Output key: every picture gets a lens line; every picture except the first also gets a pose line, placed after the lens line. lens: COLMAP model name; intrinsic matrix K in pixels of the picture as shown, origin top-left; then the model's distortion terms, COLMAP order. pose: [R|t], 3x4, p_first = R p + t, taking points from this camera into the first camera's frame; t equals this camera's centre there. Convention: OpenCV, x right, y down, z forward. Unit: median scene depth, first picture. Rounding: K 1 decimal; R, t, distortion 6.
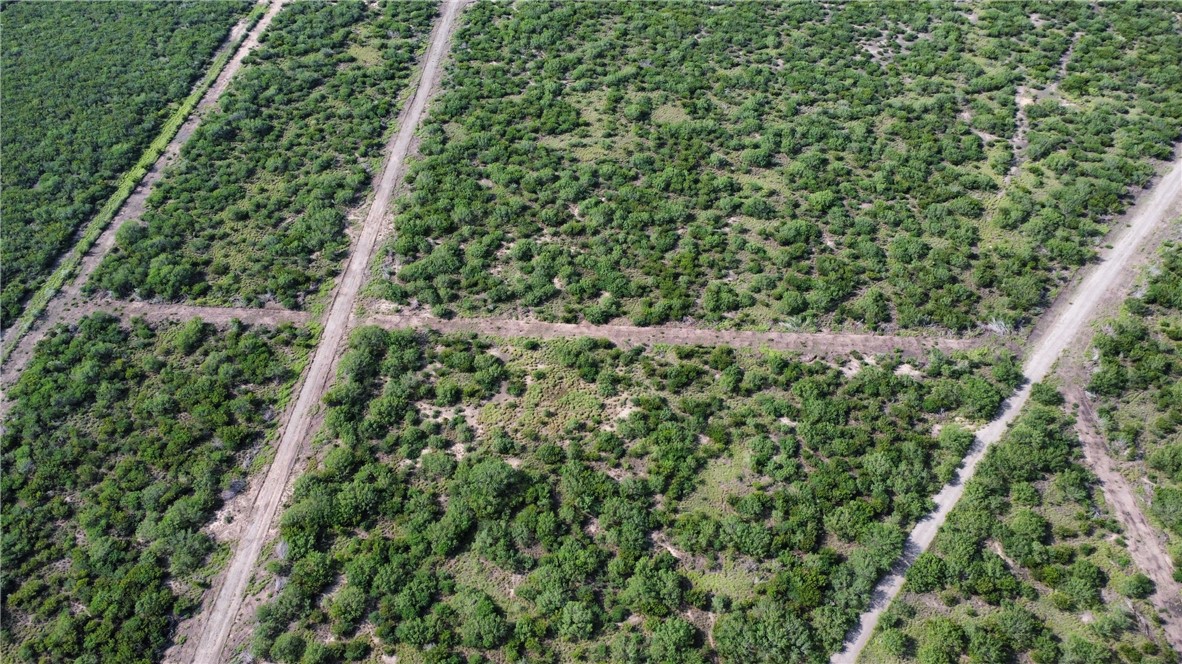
lens RADIAL K [[877.4, 0, 589.0], [0, 877.4, 348.0], [0, 0, 1]] dist [-0.000901, 0.001383]
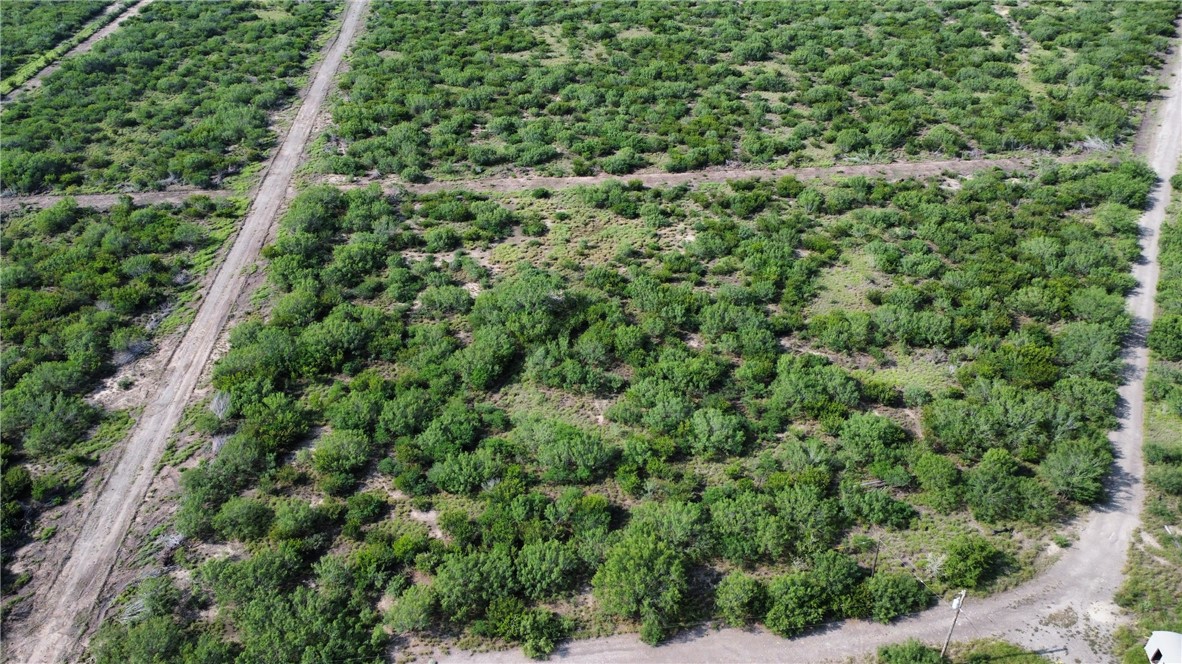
lens RADIAL K [[877.4, 0, 589.0], [0, 877.4, 348.0], [0, 0, 1]] dist [-0.000901, 0.001383]
pose [[0.987395, -0.090612, 0.129770, -0.147521], [0.113291, 0.977177, -0.179693, 0.289814], [-0.110526, 0.192129, 0.975126, 0.314250]]
